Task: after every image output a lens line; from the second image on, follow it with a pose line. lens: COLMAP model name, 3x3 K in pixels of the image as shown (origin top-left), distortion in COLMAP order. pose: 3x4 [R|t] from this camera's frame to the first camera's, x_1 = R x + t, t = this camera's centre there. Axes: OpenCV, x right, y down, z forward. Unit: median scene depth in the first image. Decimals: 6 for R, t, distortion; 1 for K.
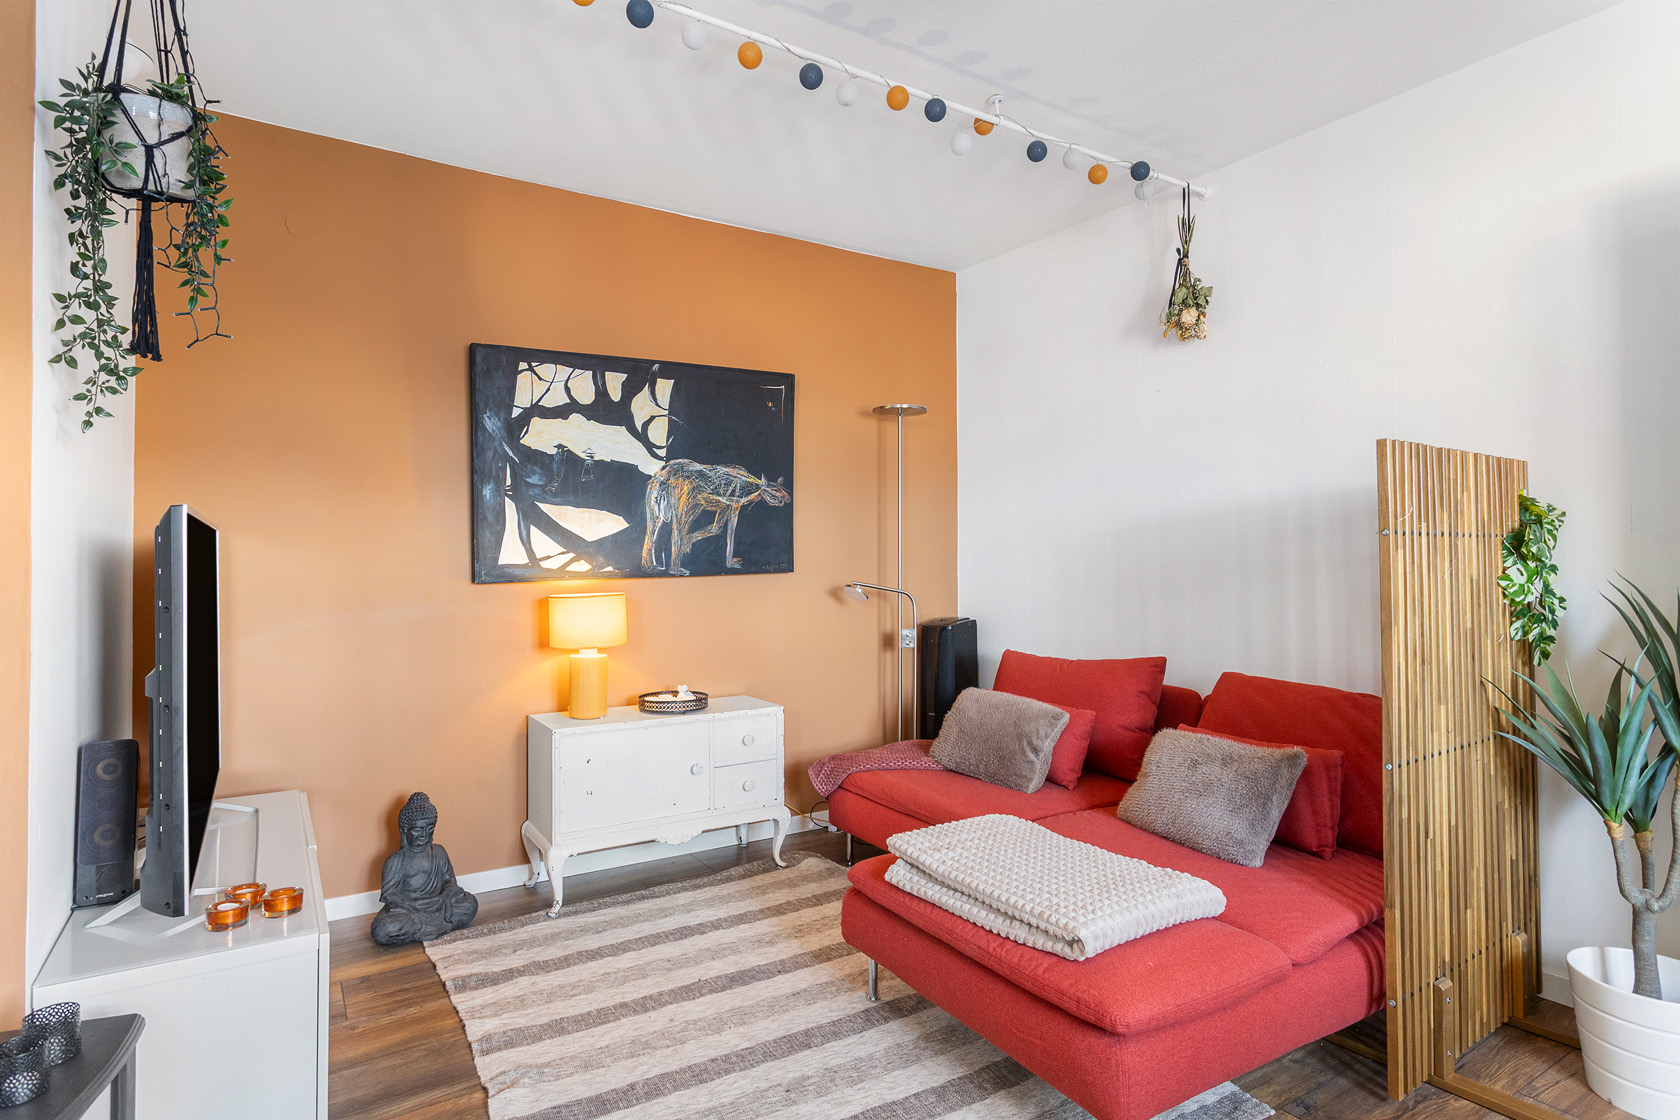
lens RADIAL K [[896.7, 0, 838.5], [0, 896.7, 546.3], [0, 0, 1]] dist [0.002848, 0.001423]
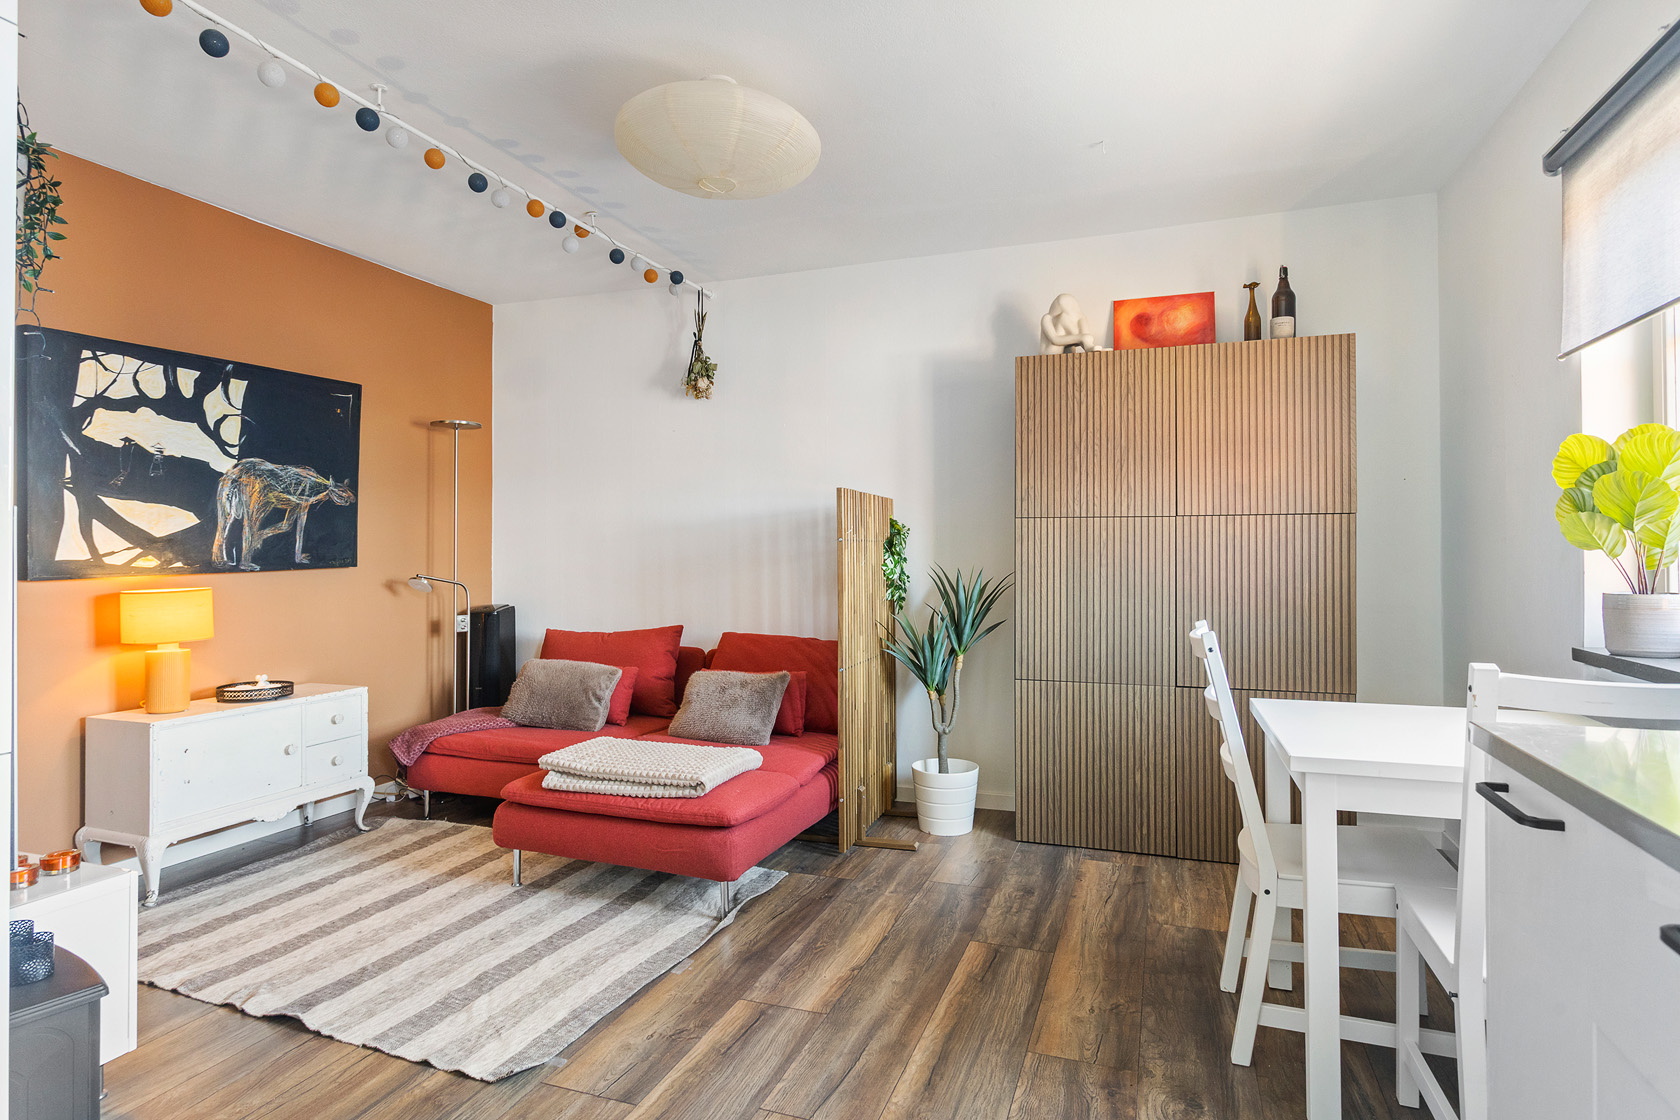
lens RADIAL K [[906.7, 0, 838.7], [0, 906.7, 549.4], [0, 0, 1]] dist [-0.001709, 0.003438]
pose [[0.795955, 0.002912, 0.605349, -0.309703], [-0.008423, 0.999945, 0.006264, -0.004728], [-0.605297, -0.010085, 0.795936, -0.276569]]
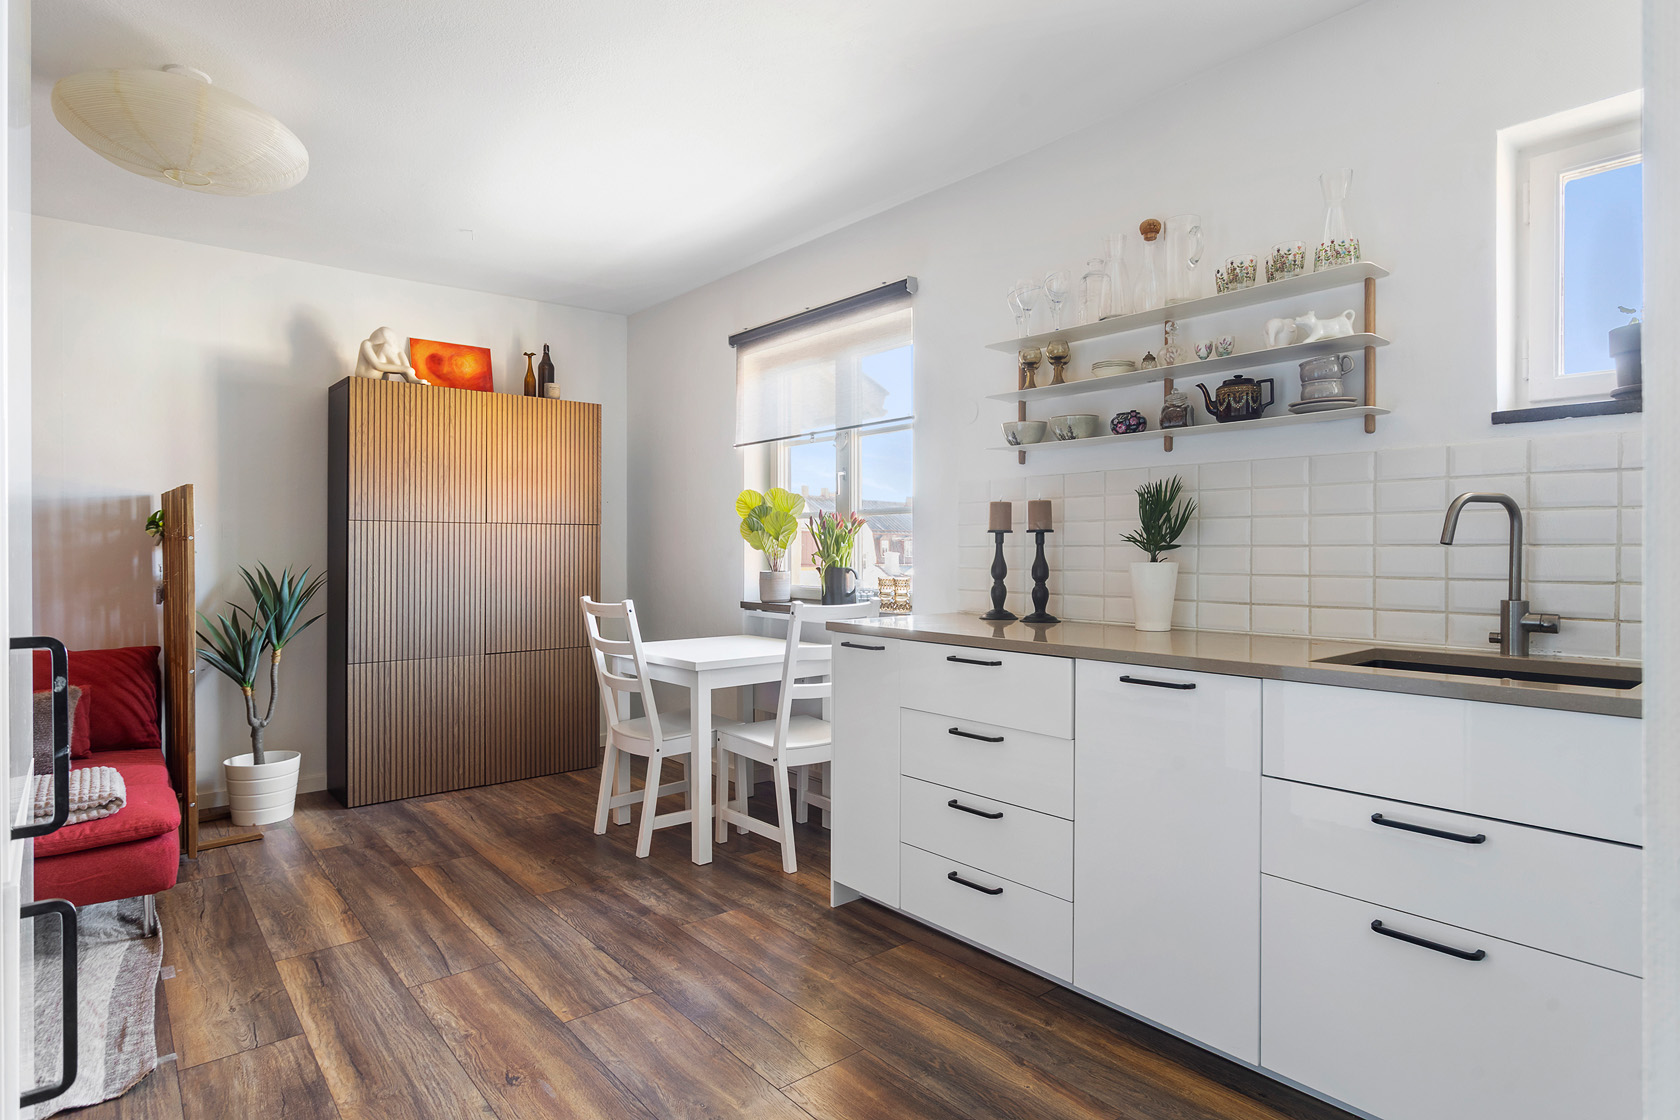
lens RADIAL K [[896.7, 0, 838.5], [0, 896.7, 546.3], [0, 0, 1]] dist [0.002848, 0.001423]
pose [[-0.113728, 0.002987, 0.993507, -0.802273], [-0.014467, 0.999884, -0.004662, -0.005883], [-0.993407, -0.014903, -0.113672, -0.032748]]
